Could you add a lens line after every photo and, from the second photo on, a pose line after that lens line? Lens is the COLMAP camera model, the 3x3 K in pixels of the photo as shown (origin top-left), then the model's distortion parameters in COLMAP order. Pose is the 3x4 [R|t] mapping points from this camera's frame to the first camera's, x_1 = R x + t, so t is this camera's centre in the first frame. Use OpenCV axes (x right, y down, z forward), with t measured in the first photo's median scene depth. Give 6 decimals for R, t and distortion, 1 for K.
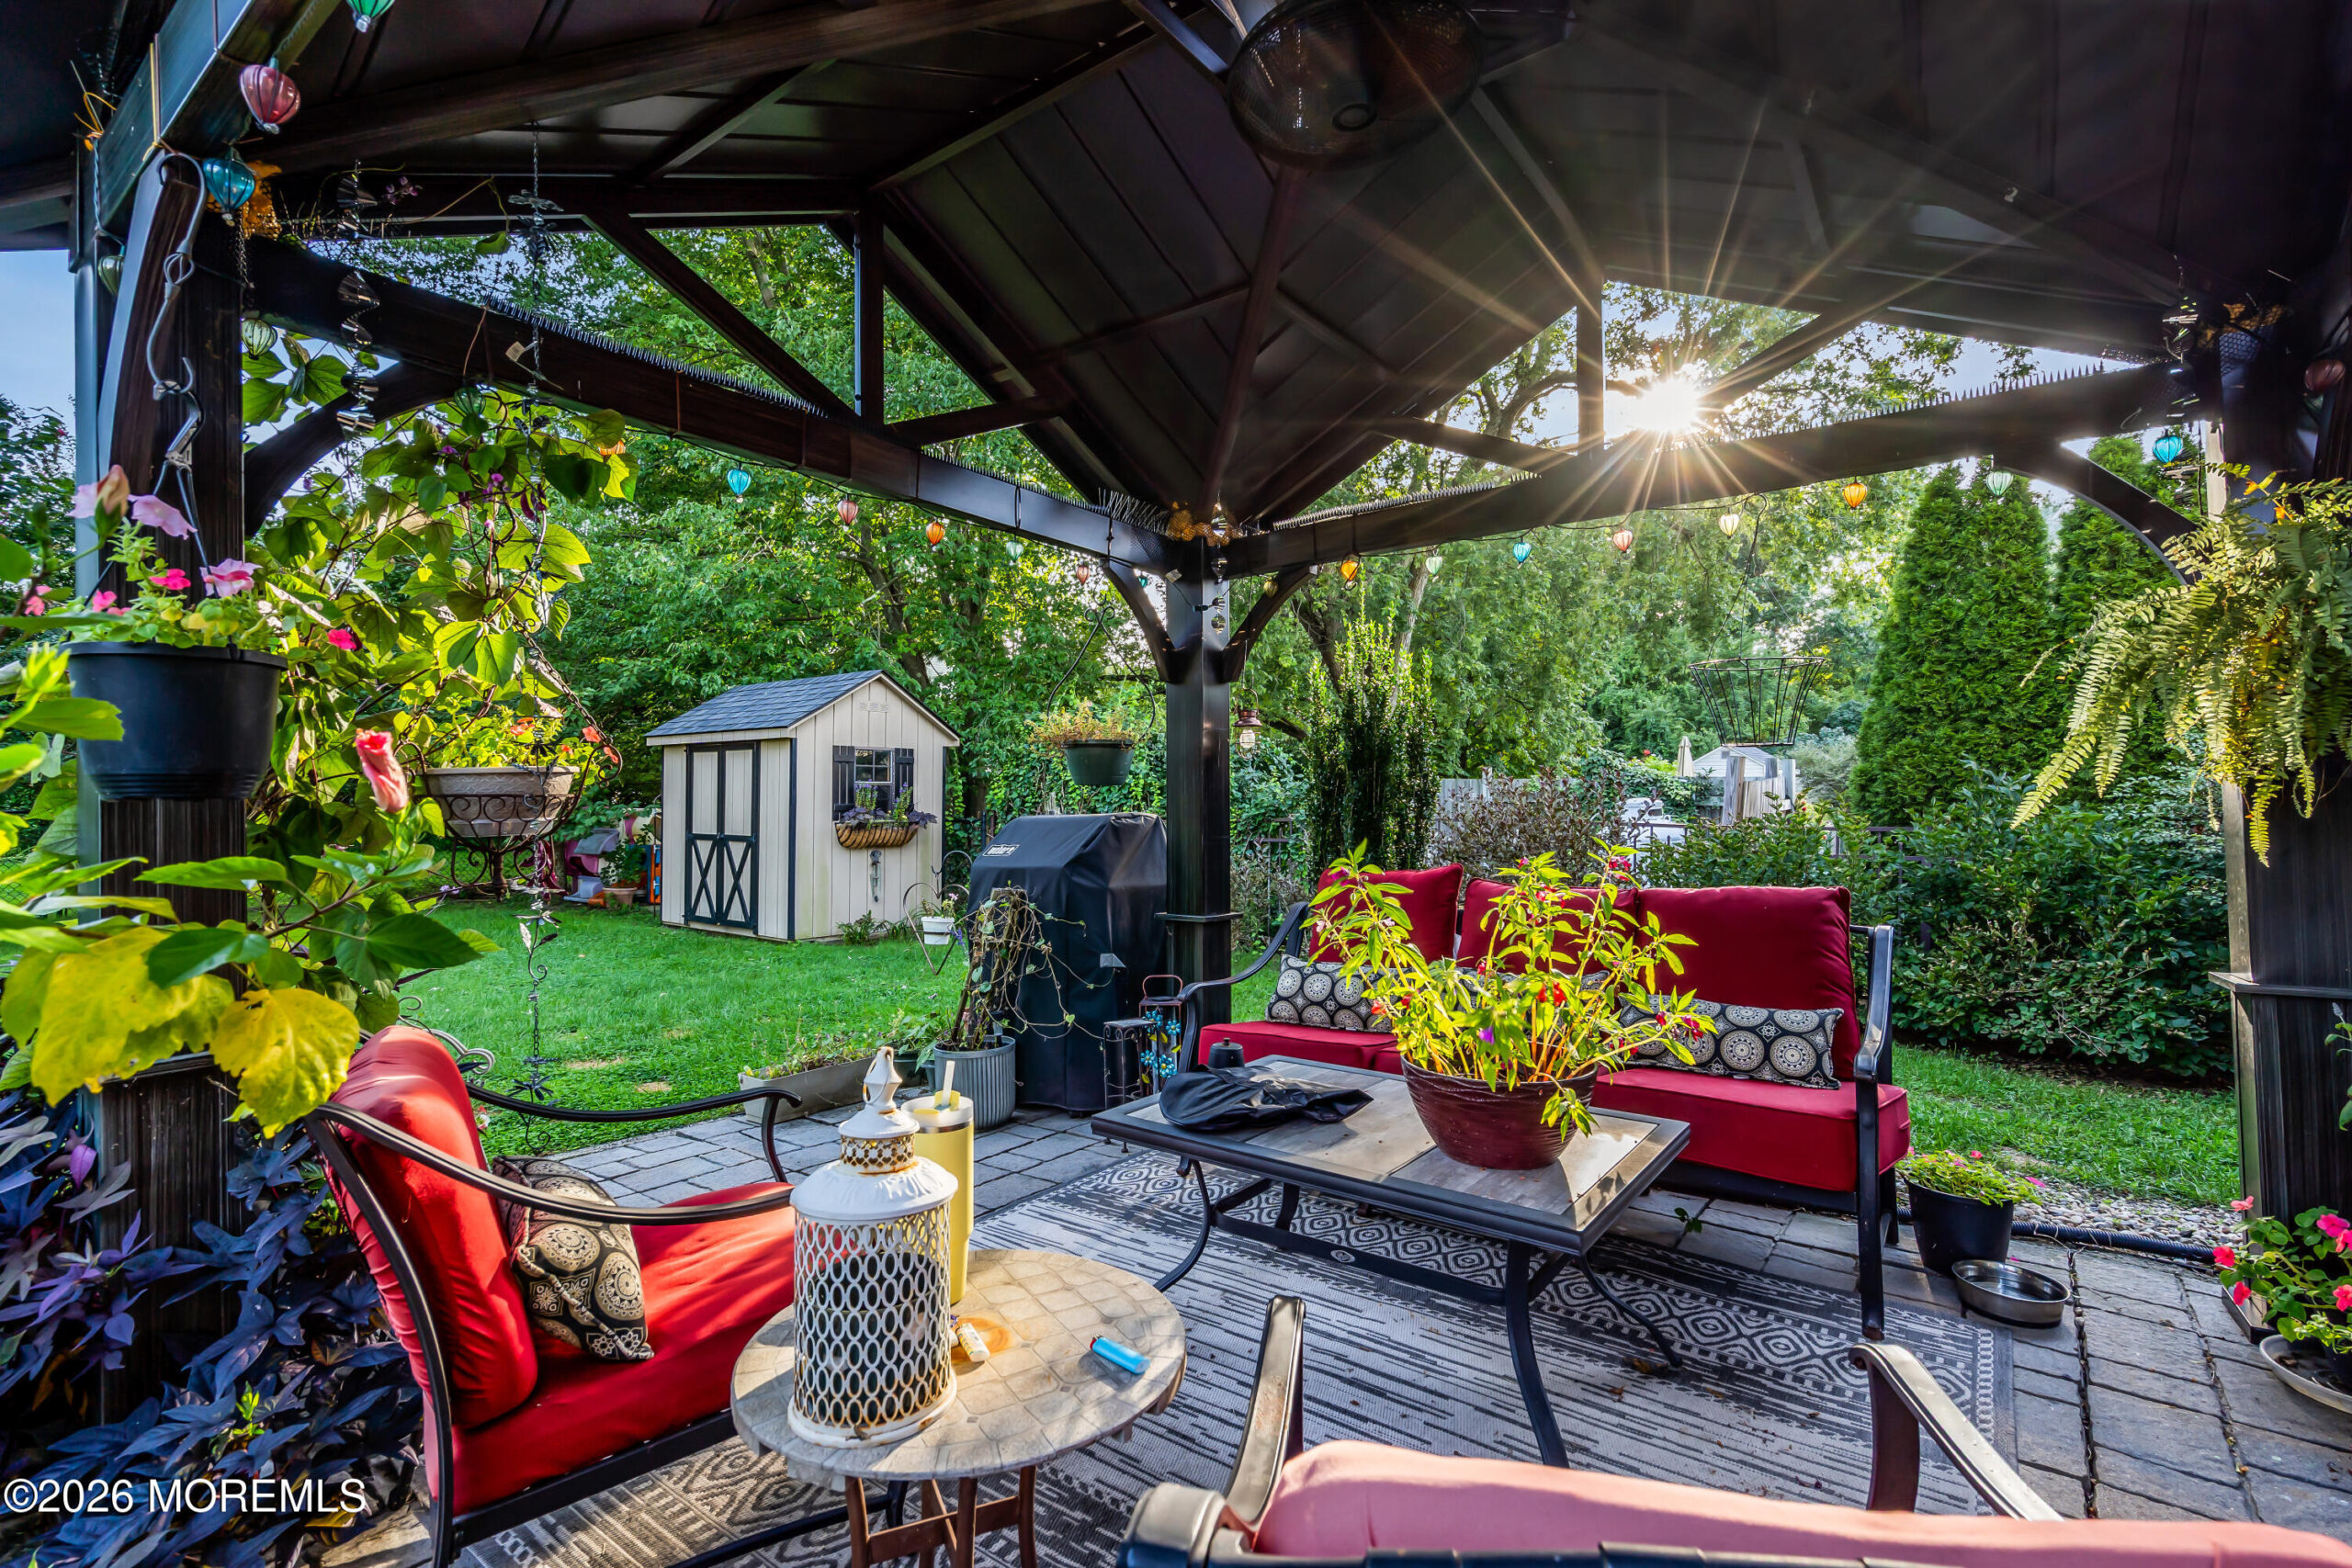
lens RADIAL K [[1085.1, 0, 1190.2], [0, 1085.1, 801.3], [0, 0, 1]] dist [-0.000754, -0.000055]
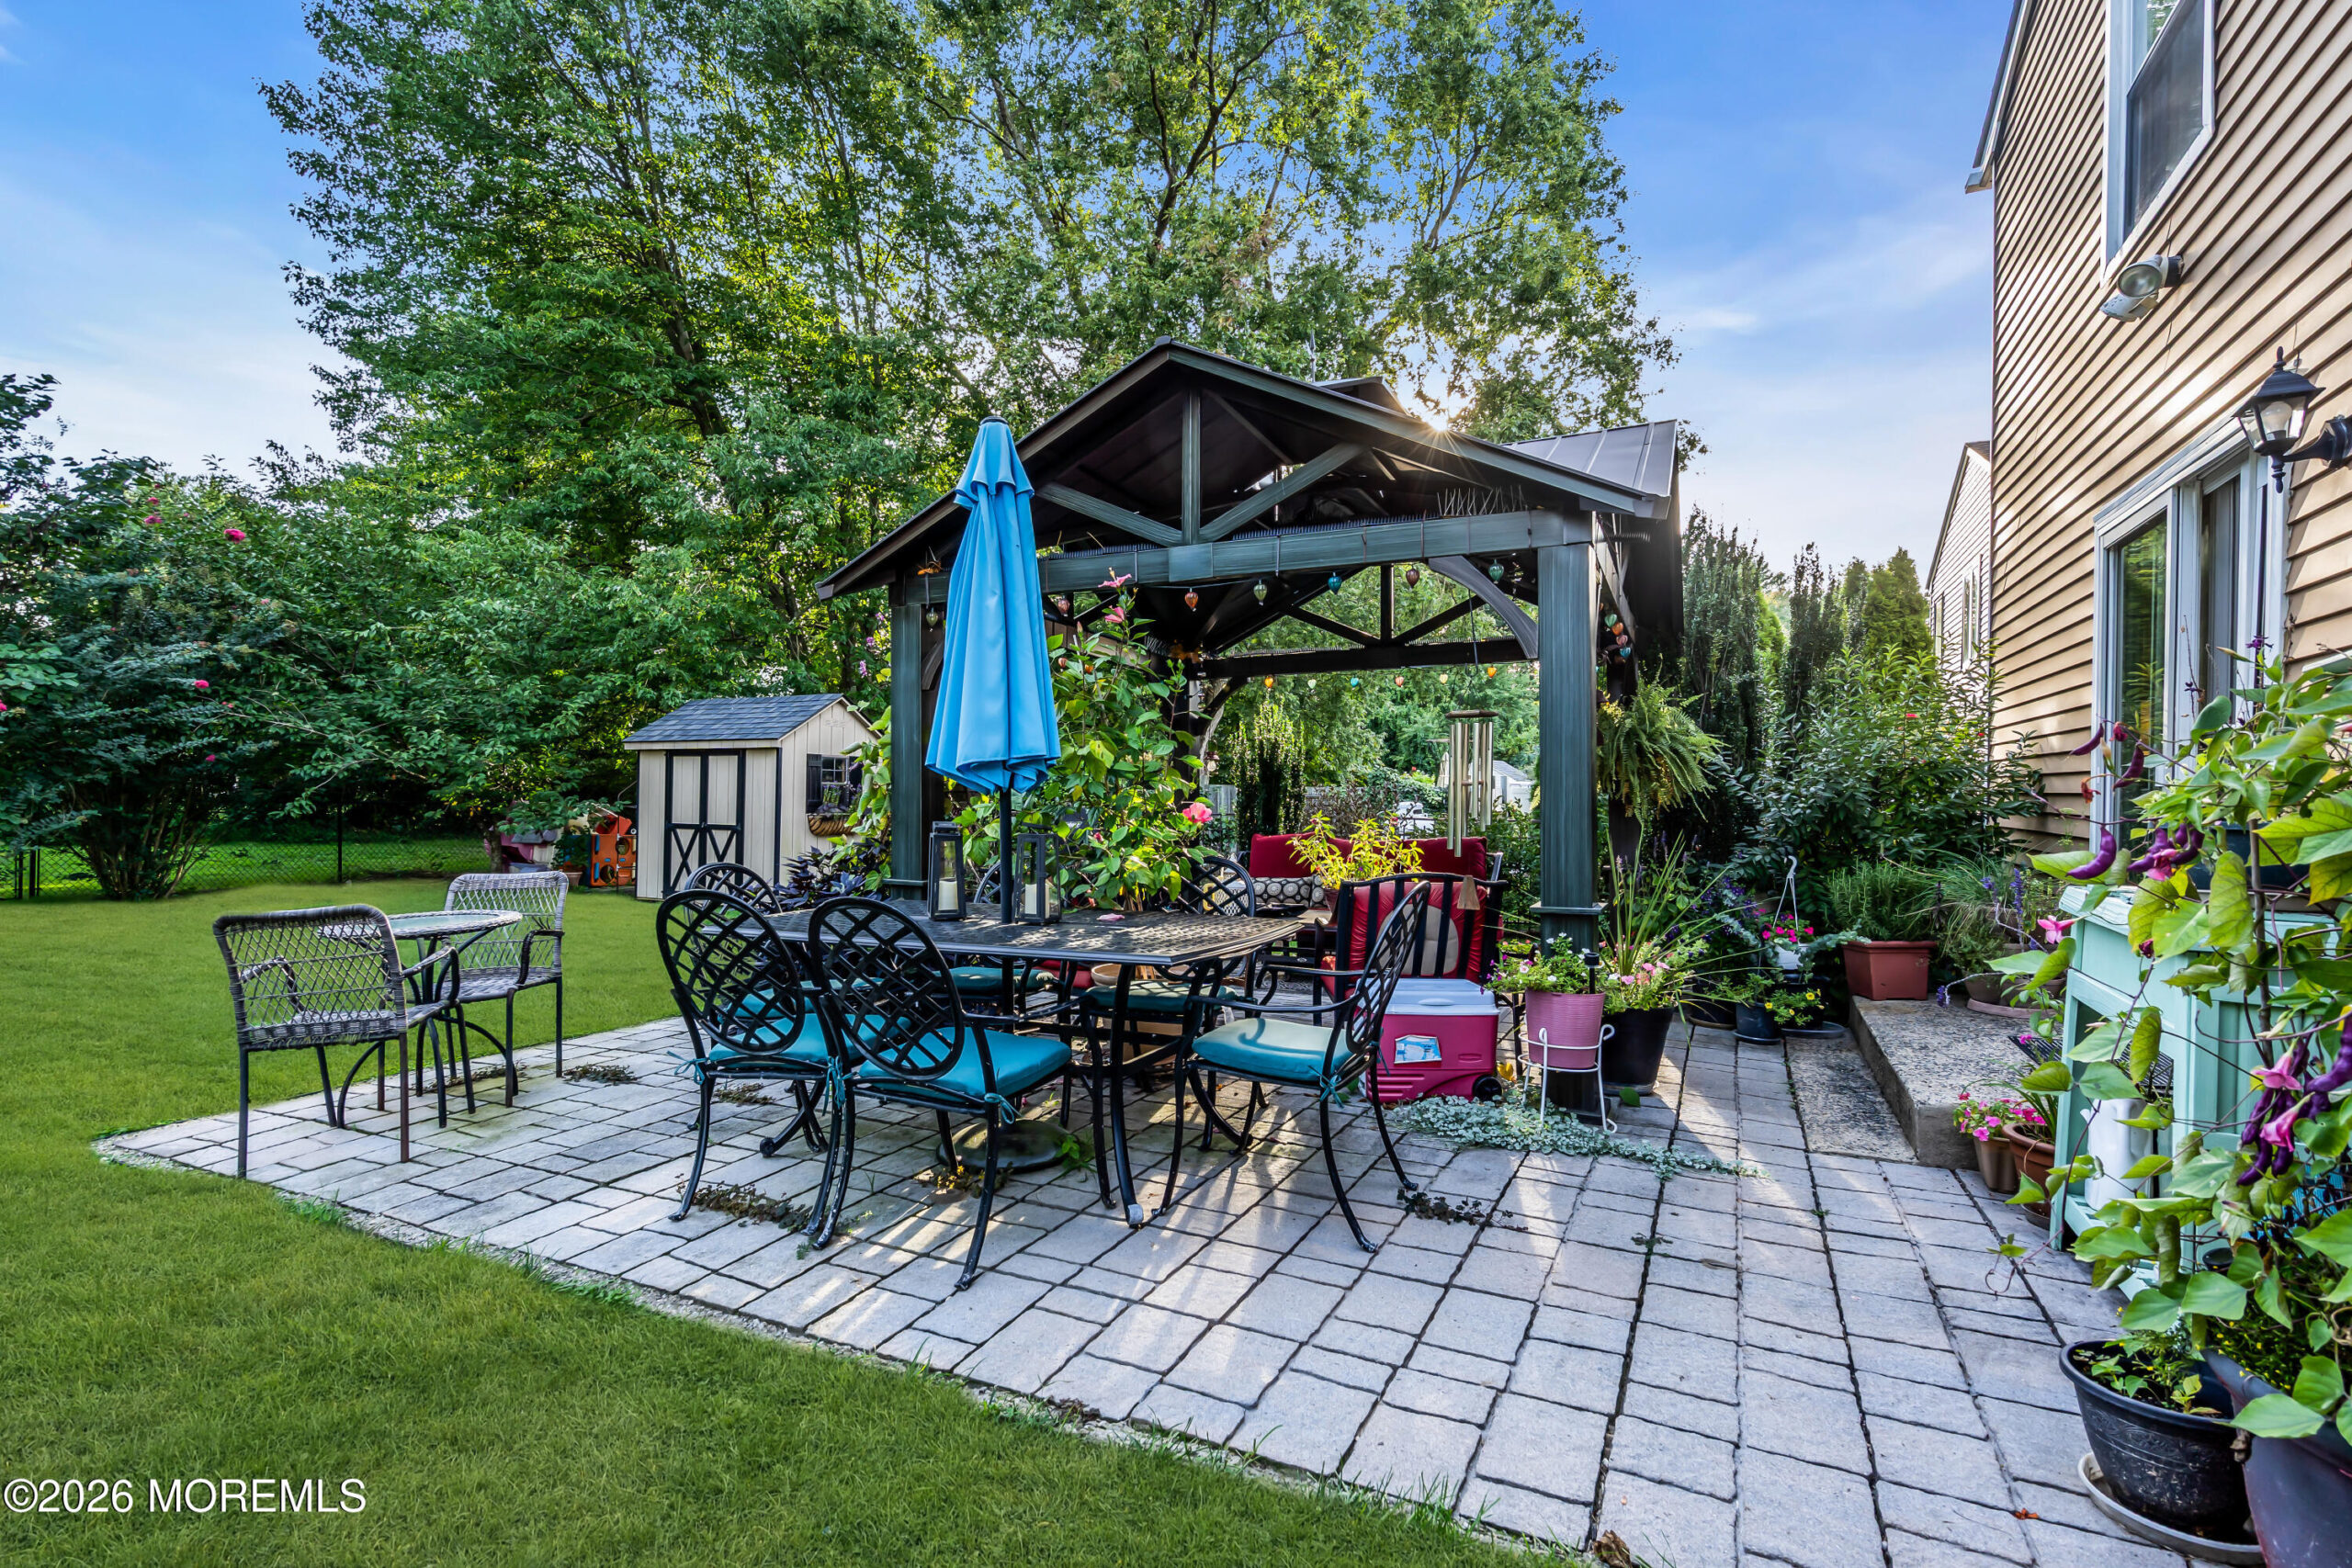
lens RADIAL K [[1085.1, 0, 1190.2], [0, 1085.1, 801.3], [0, 0, 1]] dist [-0.000754, -0.000055]
pose [[0.981666, 0.010485, 0.190320, -0.125441], [-0.009899, 0.999943, -0.004025, 0.004475], [-0.190352, 0.002067, 0.981714, -0.313822]]
